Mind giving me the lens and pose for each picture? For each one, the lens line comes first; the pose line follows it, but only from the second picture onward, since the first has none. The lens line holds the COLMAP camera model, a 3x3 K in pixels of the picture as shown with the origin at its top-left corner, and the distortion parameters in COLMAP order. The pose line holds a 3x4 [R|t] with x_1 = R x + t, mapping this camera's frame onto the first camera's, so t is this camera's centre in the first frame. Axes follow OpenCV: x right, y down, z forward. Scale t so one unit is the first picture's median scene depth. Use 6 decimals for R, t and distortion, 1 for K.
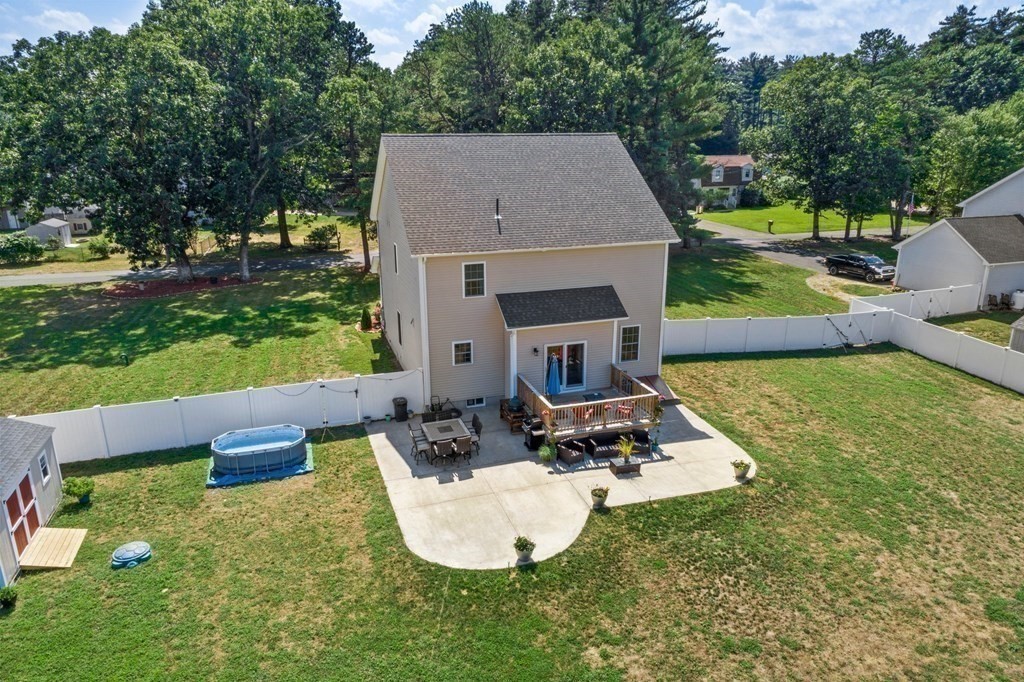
lens RADIAL K [[690.2, 0, 516.0], [0, 690.2, 342.6], [0, 0, 1]] dist [-0.008696, 0.008942]
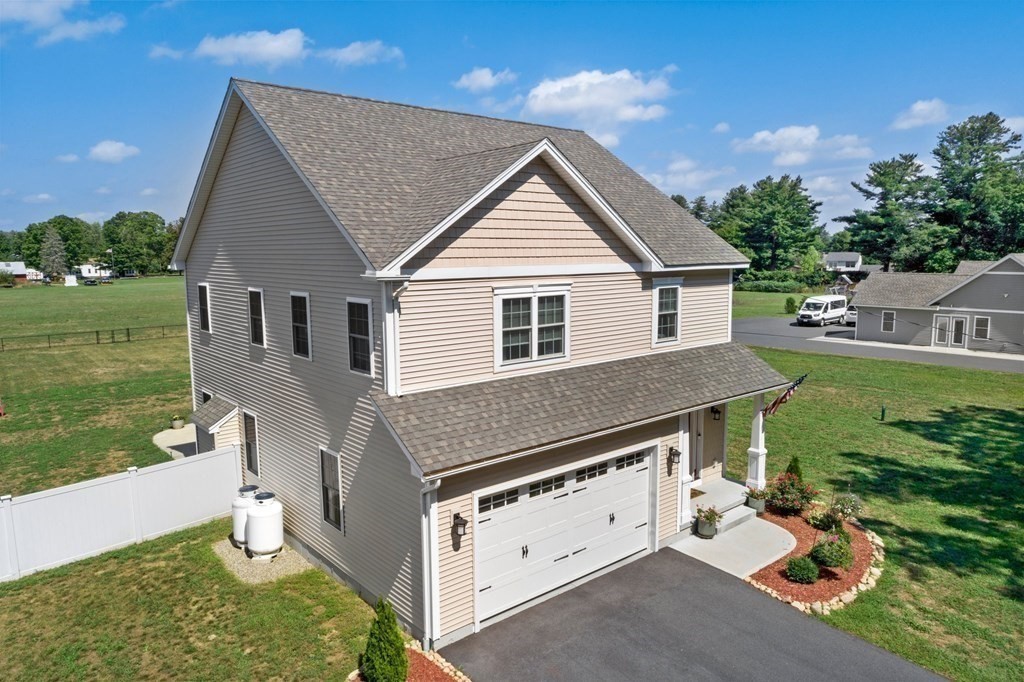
lens RADIAL K [[690.2, 0, 513.6], [0, 690.2, 342.1], [0, 0, 1]] dist [-0.008696, 0.008942]
pose [[-0.929025, 0.050295, -0.366582, 0.215267], [-0.105938, 0.913091, 0.393754, -0.502274], [0.354527, 0.404643, -0.842956, 2.214071]]
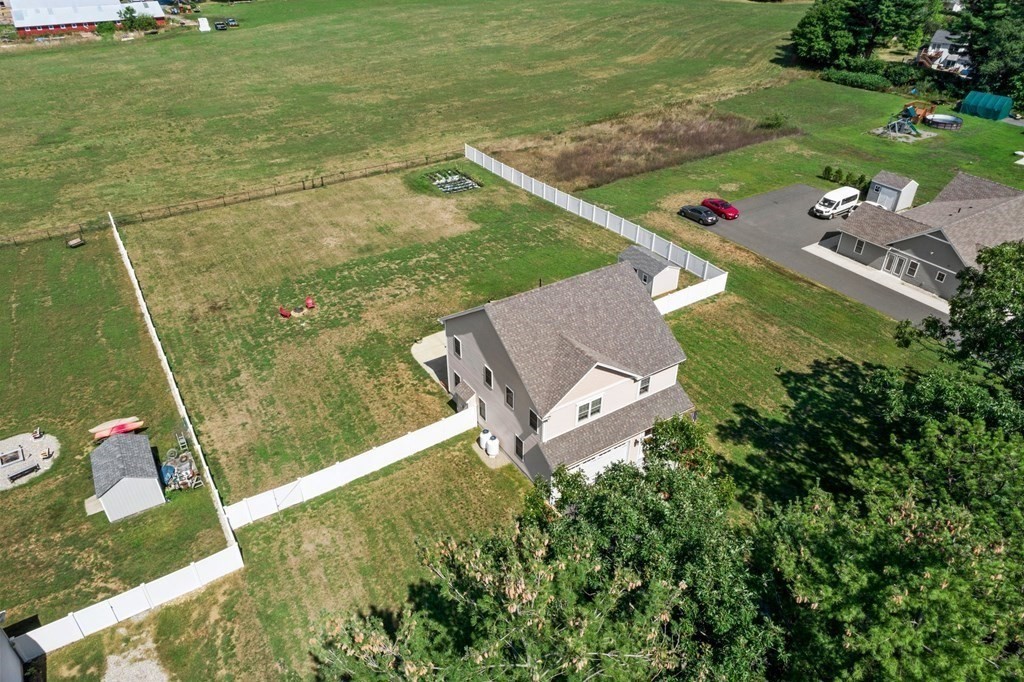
lens RADIAL K [[690.2, 0, 512.9], [0, 690.2, 350.9], [0, 0, 1]] dist [-0.008696, 0.008942]
pose [[-0.969931, 0.132730, -0.204002, 0.517543], [-0.076897, 0.628136, 0.774294, -1.759047], [0.230913, 0.766699, -0.599042, 2.618446]]
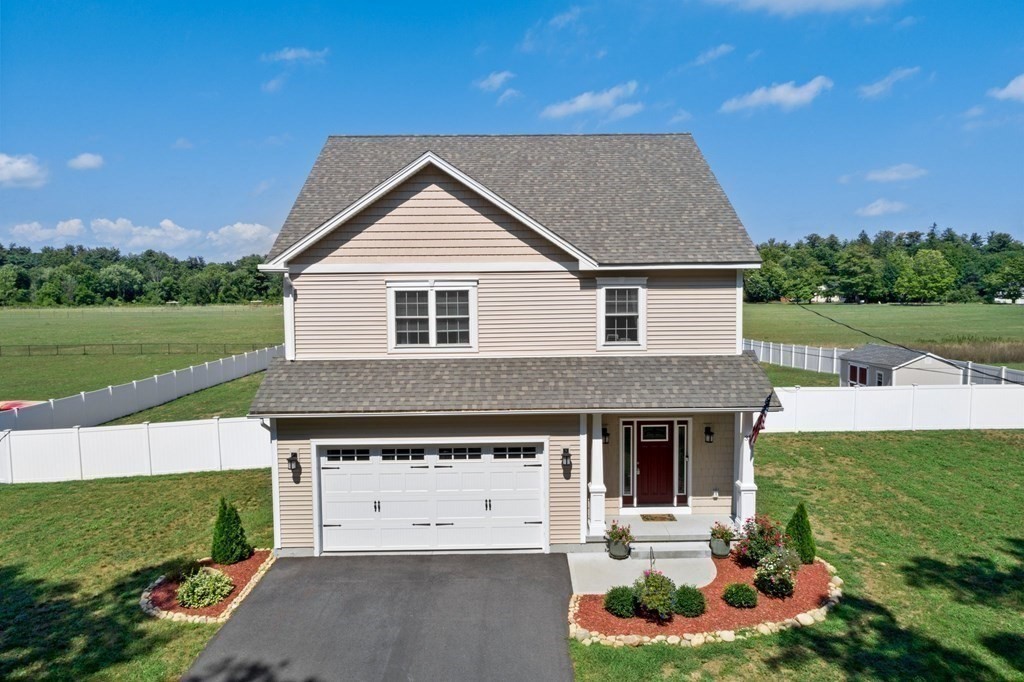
lens RADIAL K [[690.2, 0, 514.6], [0, 690.2, 344.8], [0, 0, 1]] dist [-0.008696, 0.008942]
pose [[-0.951763, -0.021922, 0.306051, -0.320584], [0.094292, 0.928283, 0.359721, -0.491241], [-0.291988, 0.371227, -0.881438, 2.296483]]
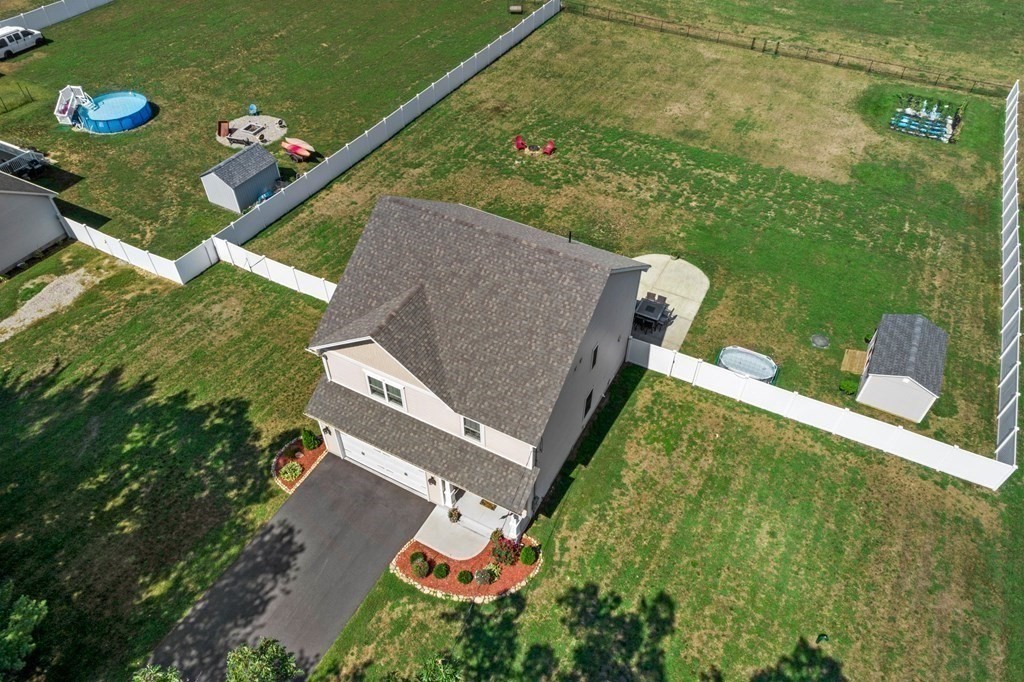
lens RADIAL K [[690.2, 0, 511.6], [0, 690.2, 341.7], [0, 0, 1]] dist [-0.008696, 0.008942]
pose [[-0.681527, -0.520772, 0.514119, -0.818805], [0.212617, 0.531327, 0.820052, -1.352645], [-0.700225, 0.668198, -0.251388, 1.797108]]
